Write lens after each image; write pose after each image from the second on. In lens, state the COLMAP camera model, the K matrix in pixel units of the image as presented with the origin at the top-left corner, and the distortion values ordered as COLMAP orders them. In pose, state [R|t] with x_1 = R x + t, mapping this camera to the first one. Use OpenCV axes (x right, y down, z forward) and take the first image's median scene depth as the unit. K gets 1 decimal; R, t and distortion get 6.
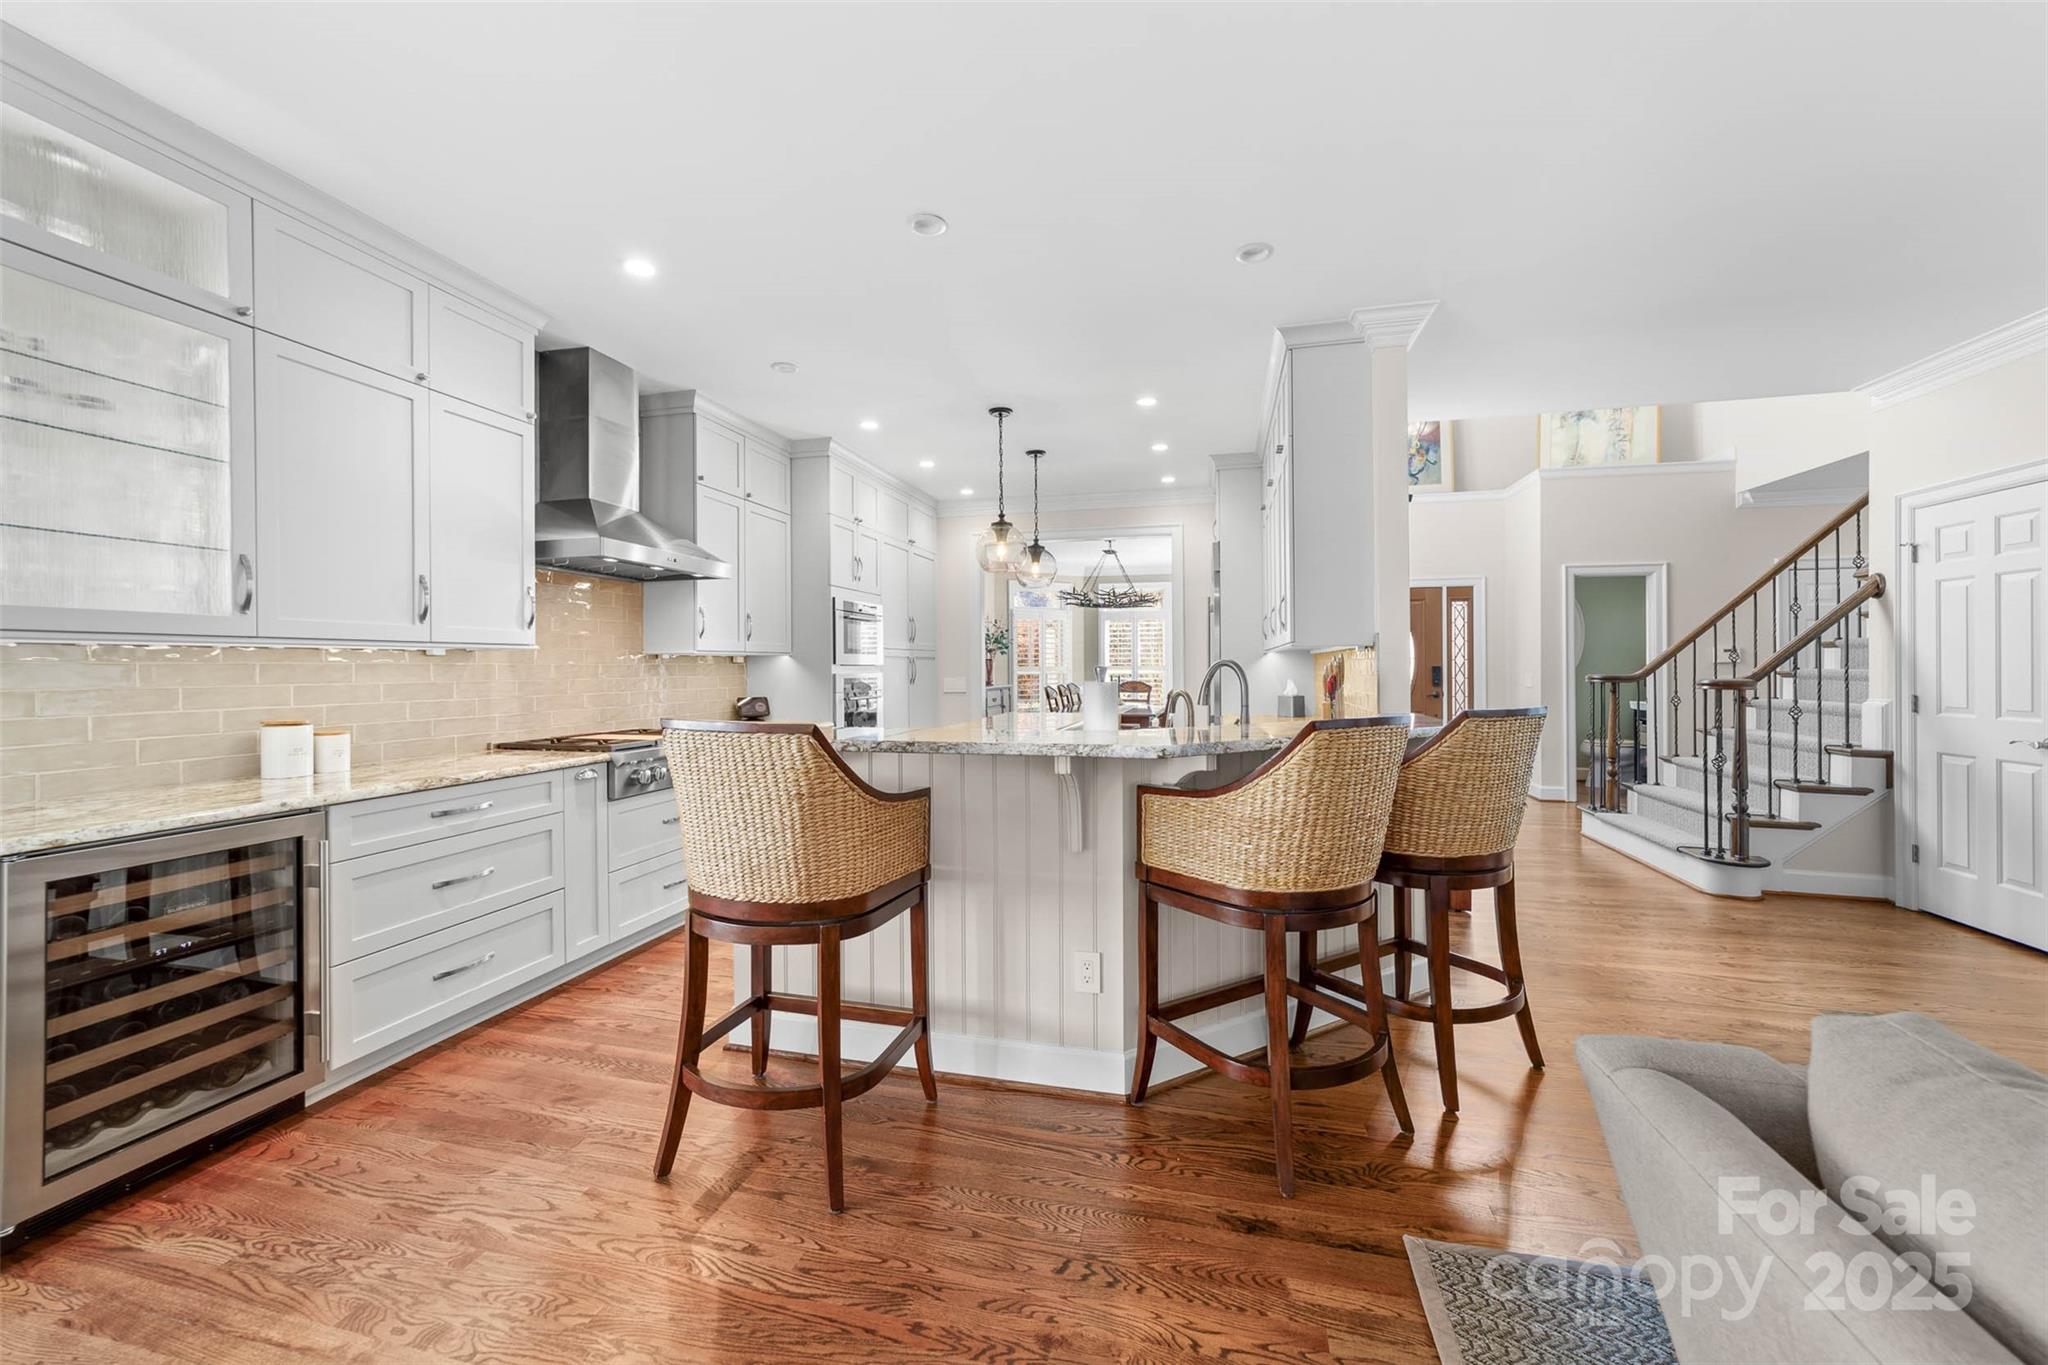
lens RADIAL K [[796.5, 0, 1016.0], [0, 796.5, 668.5], [0, 0, 1]] dist [-0.014893, 0.001255]
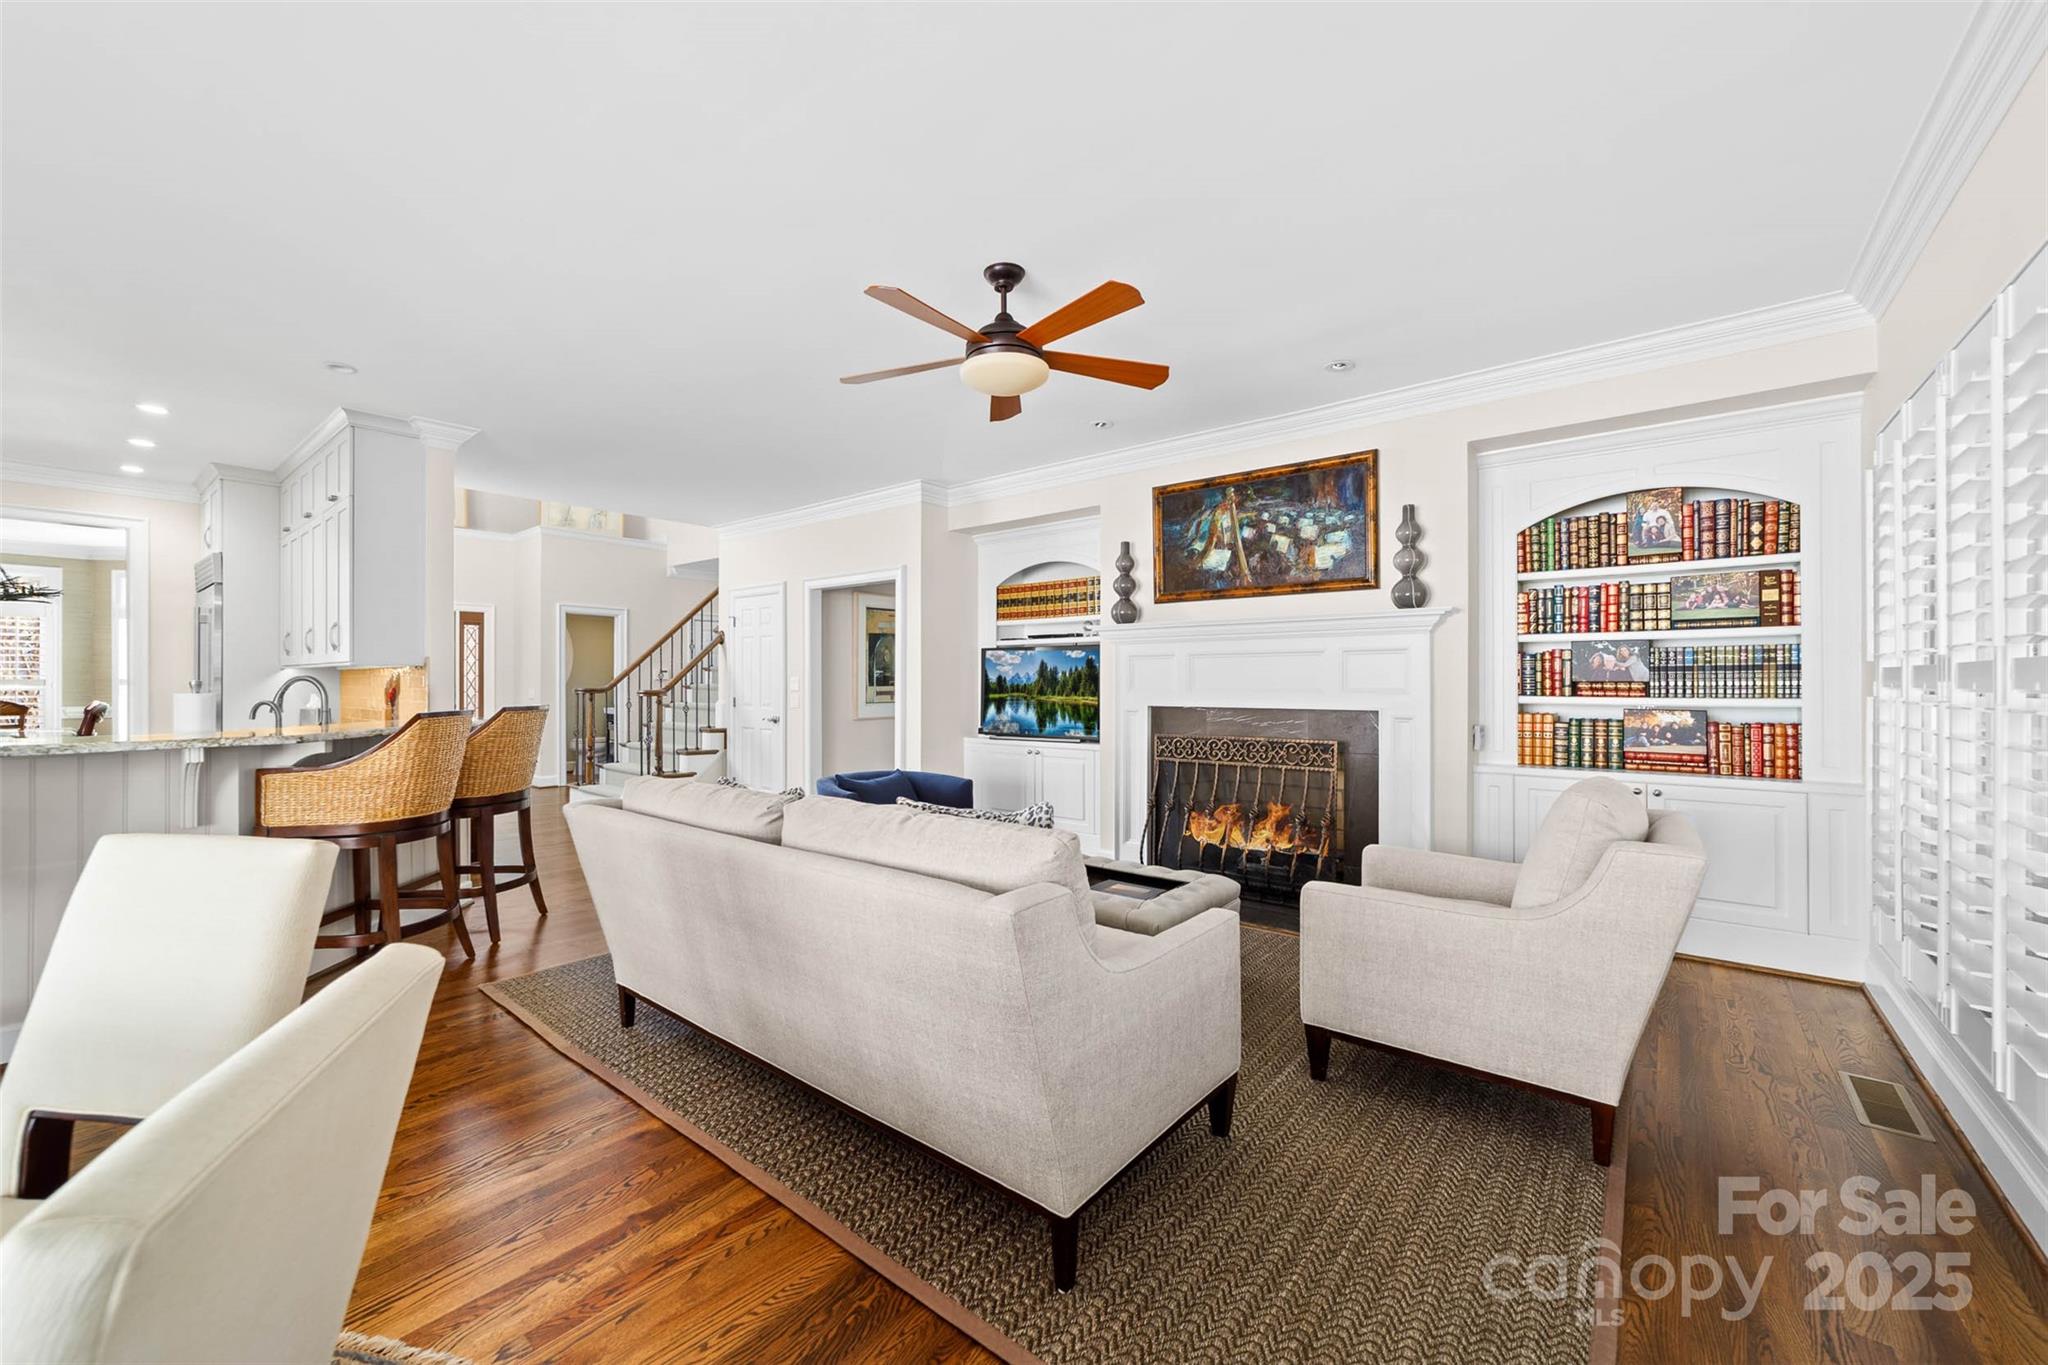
lens RADIAL K [[796.5, 0, 1008.6], [0, 796.5, 681.1], [0, 0, 1]] dist [-0.014893, 0.001255]
pose [[0.431622, 0.004909, 0.902041, -0.276416], [-0.002570, 0.999988, -0.004212, 0.000446], [-0.902051, -0.000500, 0.431630, -0.395986]]
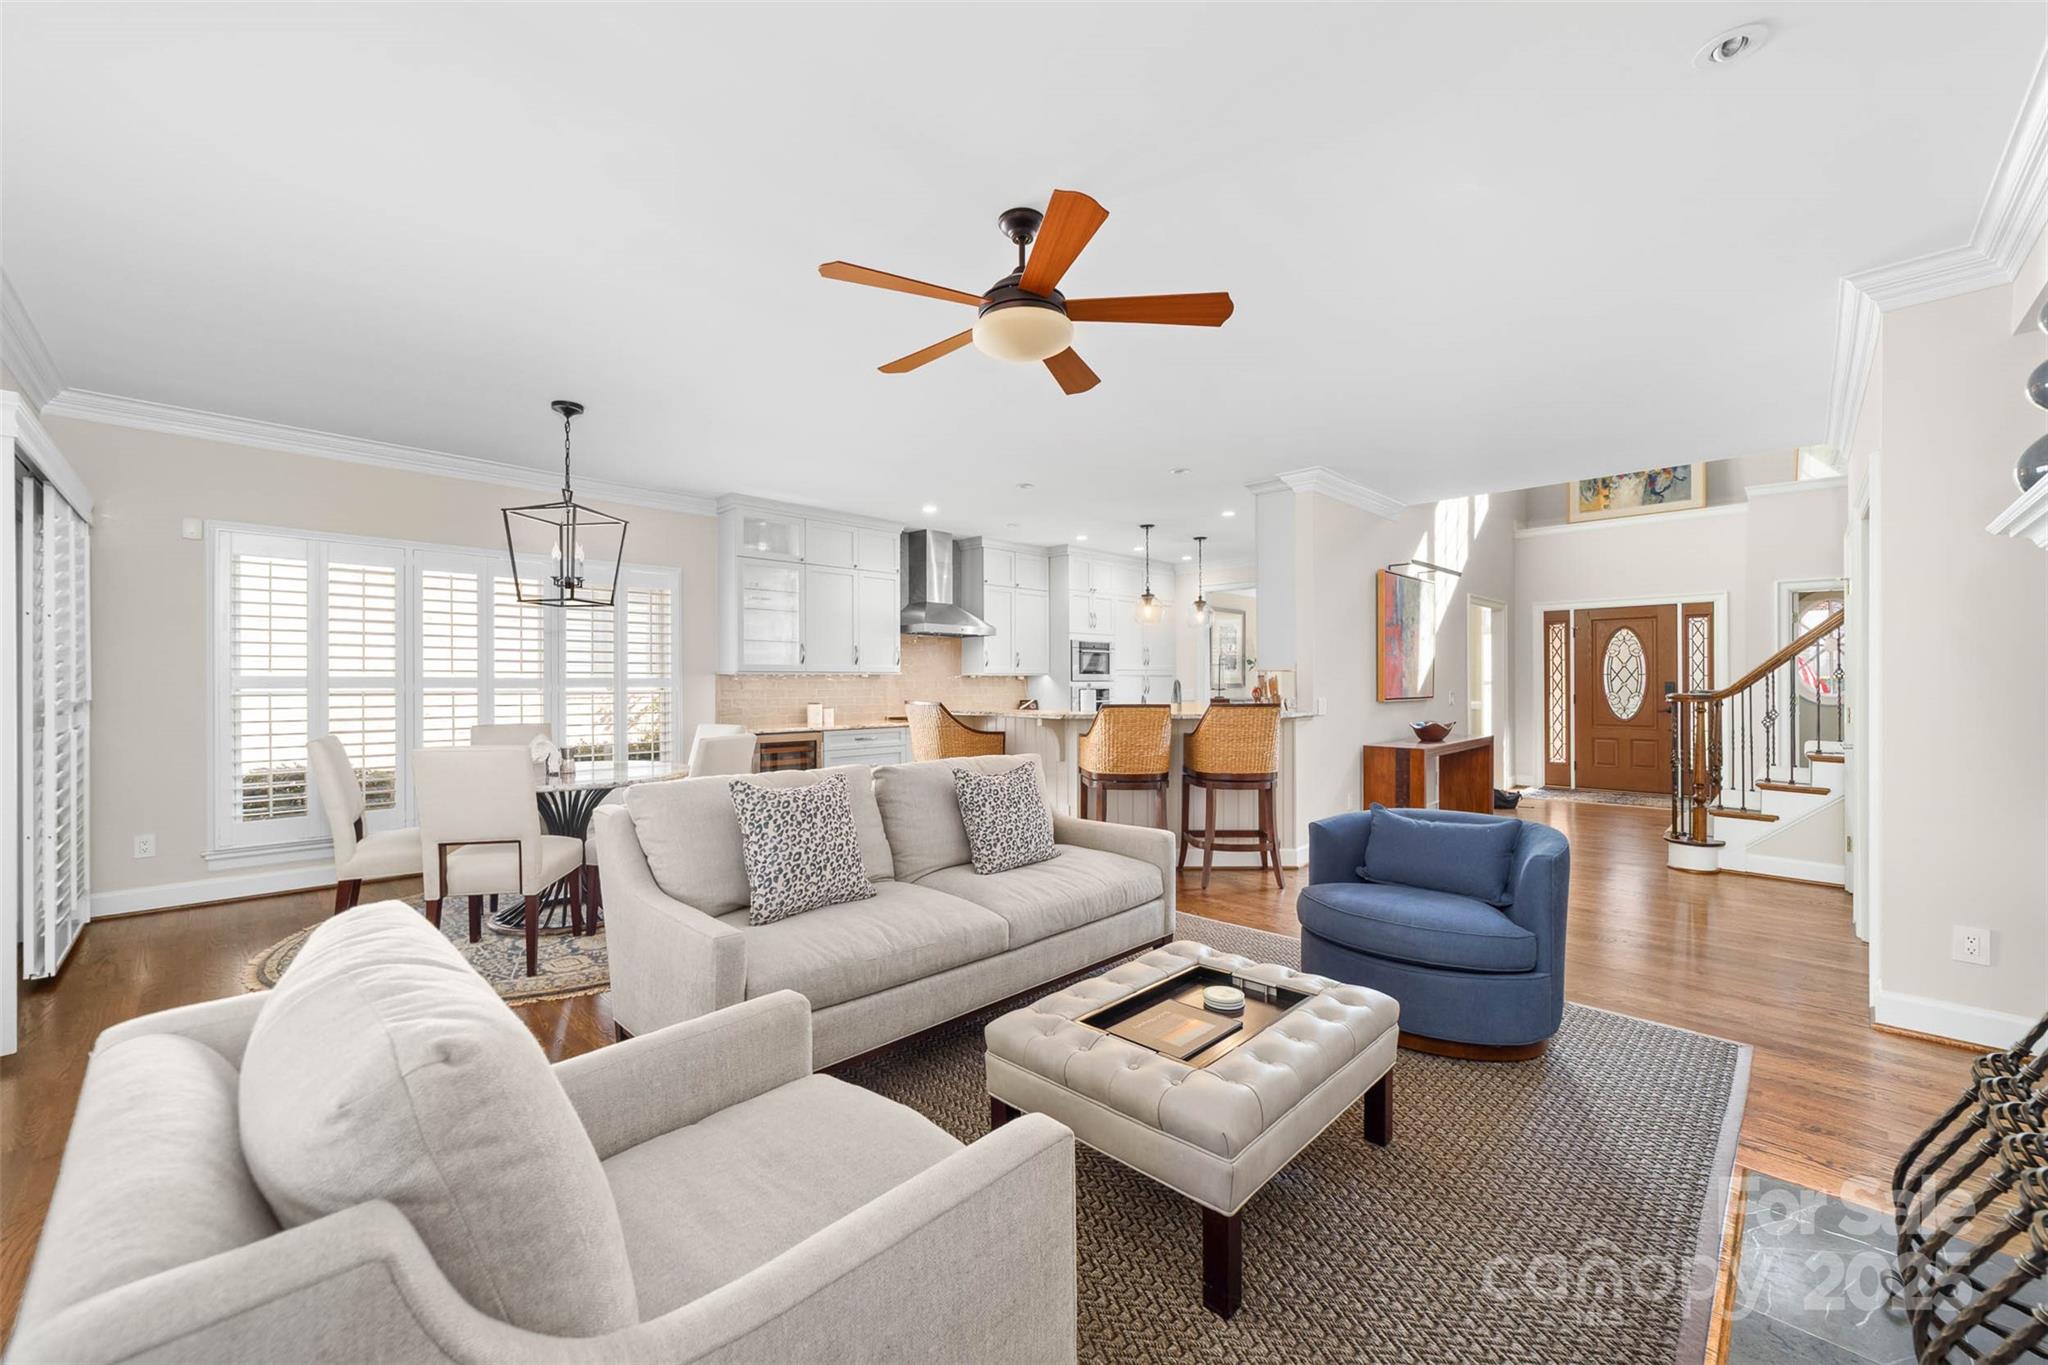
lens RADIAL K [[796.5, 0, 971.2], [0, 796.5, 687.4], [0, 0, 1]] dist [-0.014893, 0.001255]
pose [[0.841244, 0.003922, -0.540641, 0.630584], [-0.001924, 0.999989, 0.004261, 0.001220], [0.540652, -0.002545, 0.841243, -0.634444]]
